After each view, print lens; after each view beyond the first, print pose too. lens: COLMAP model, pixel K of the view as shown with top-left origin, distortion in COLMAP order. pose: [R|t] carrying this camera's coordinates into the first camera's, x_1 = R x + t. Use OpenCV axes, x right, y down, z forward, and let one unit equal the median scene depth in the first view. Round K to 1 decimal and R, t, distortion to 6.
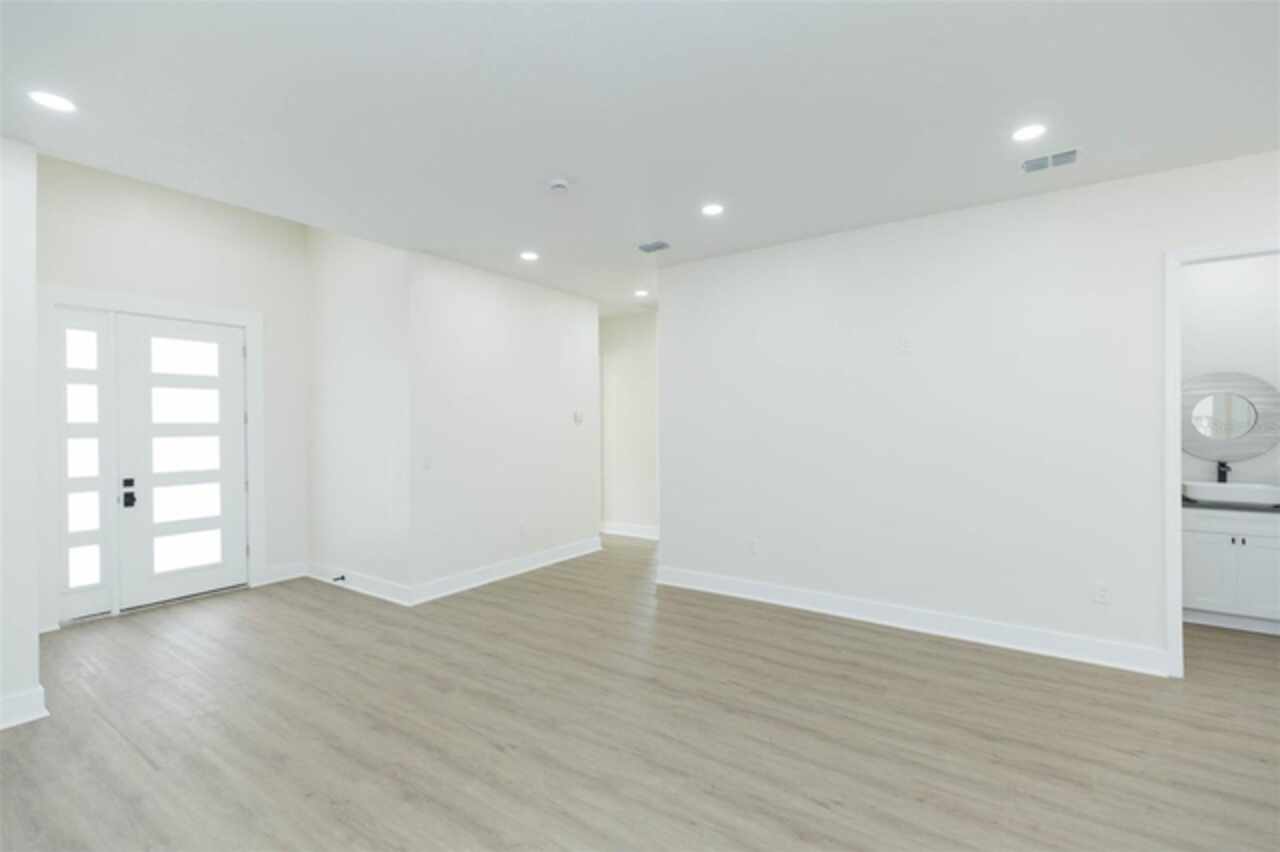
lens RADIAL K [[574.3, 0, 643.4], [0, 574.3, 427.8], [0, 0, 1]] dist [0.002902, -0.000177]
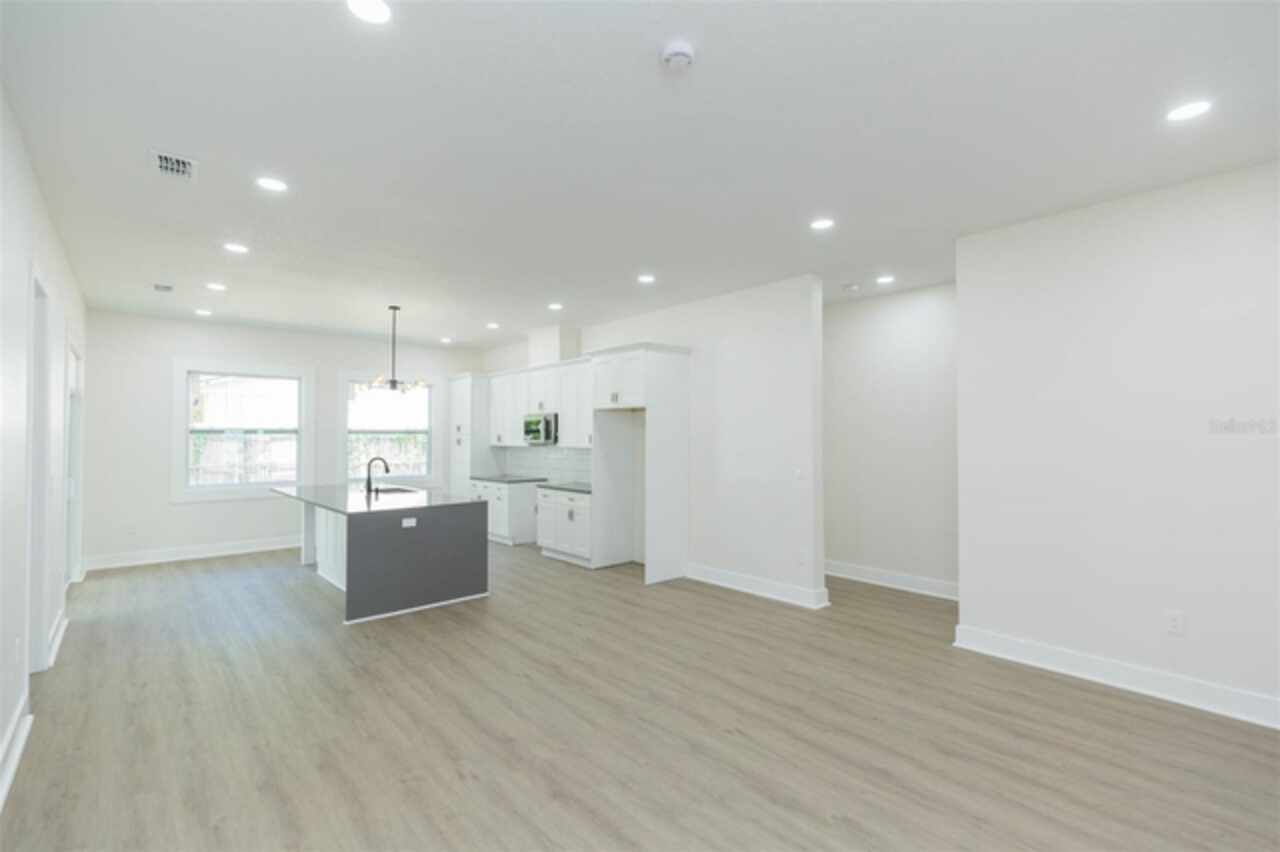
lens RADIAL K [[571.2, 0, 643.2], [0, 571.2, 428.3], [0, 0, 1]] dist [0.004517, 0.000088]
pose [[-0.972881, 0.009699, 0.231101, -0.187287], [0.007737, 0.999926, -0.009392, -0.009838], [-0.231175, -0.007349, -0.972884, 1.212188]]
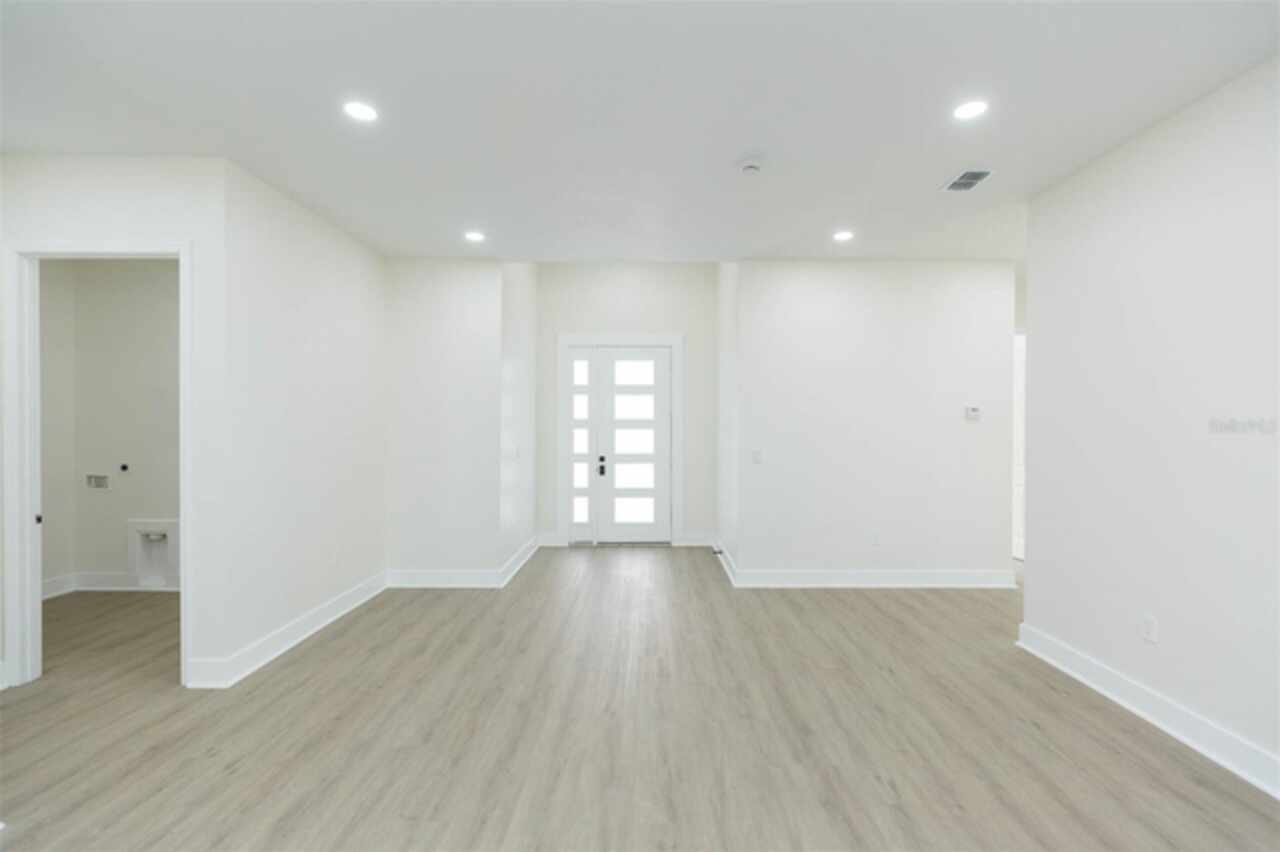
lens RADIAL K [[571.2, 0, 643.2], [0, 571.2, 428.3], [0, 0, 1]] dist [0.004517, 0.000088]
pose [[0.566201, 0.014342, -0.824143, 0.399822], [-0.011727, 0.999888, 0.009344, 0.000136], [0.824184, 0.004374, 0.566305, 0.246280]]
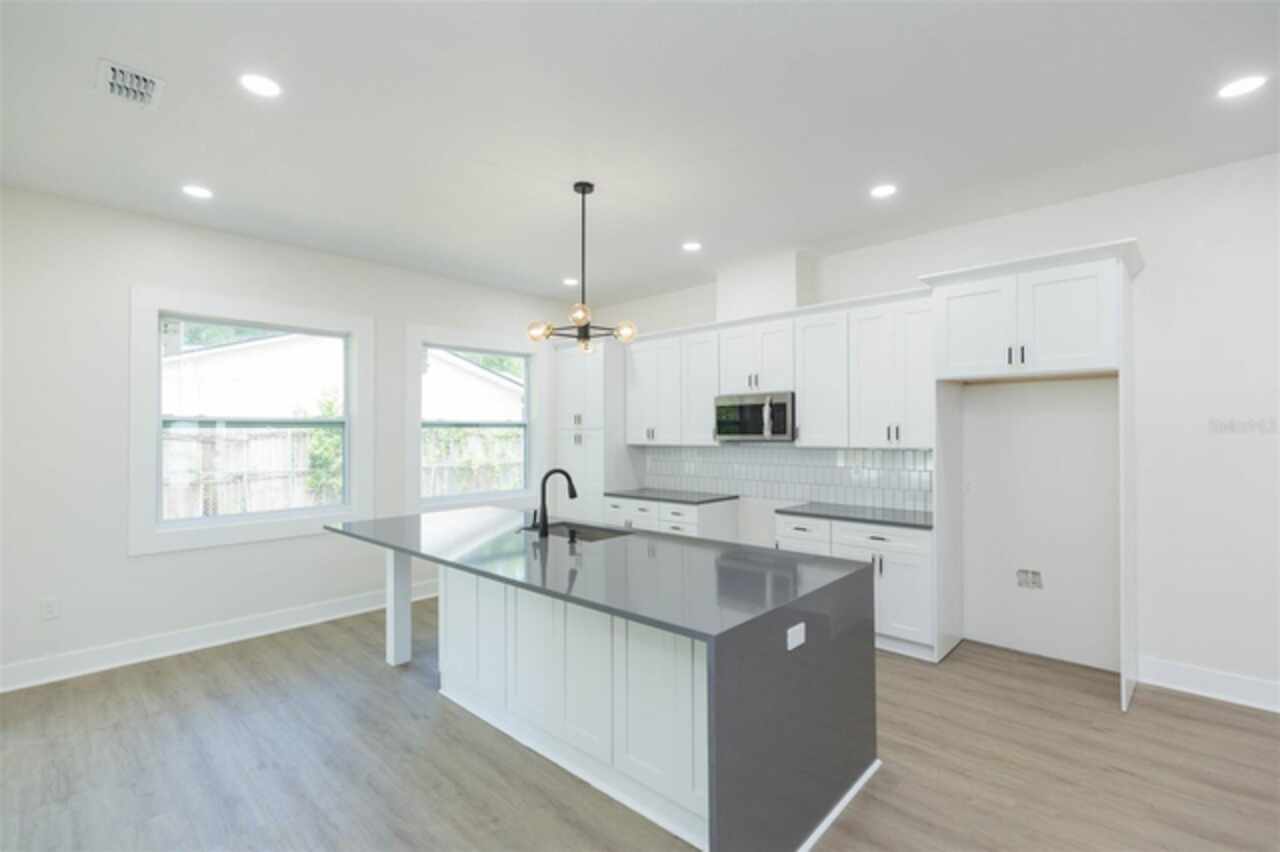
lens RADIAL K [[574.3, 0, 643.4], [0, 574.3, 427.8], [0, 0, 1]] dist [0.002902, -0.000177]
pose [[-0.988686, 0.012919, 0.149443, 0.531948], [0.012616, 0.999916, -0.002971, -0.006944], [-0.149468, -0.001052, -0.988766, 0.726193]]
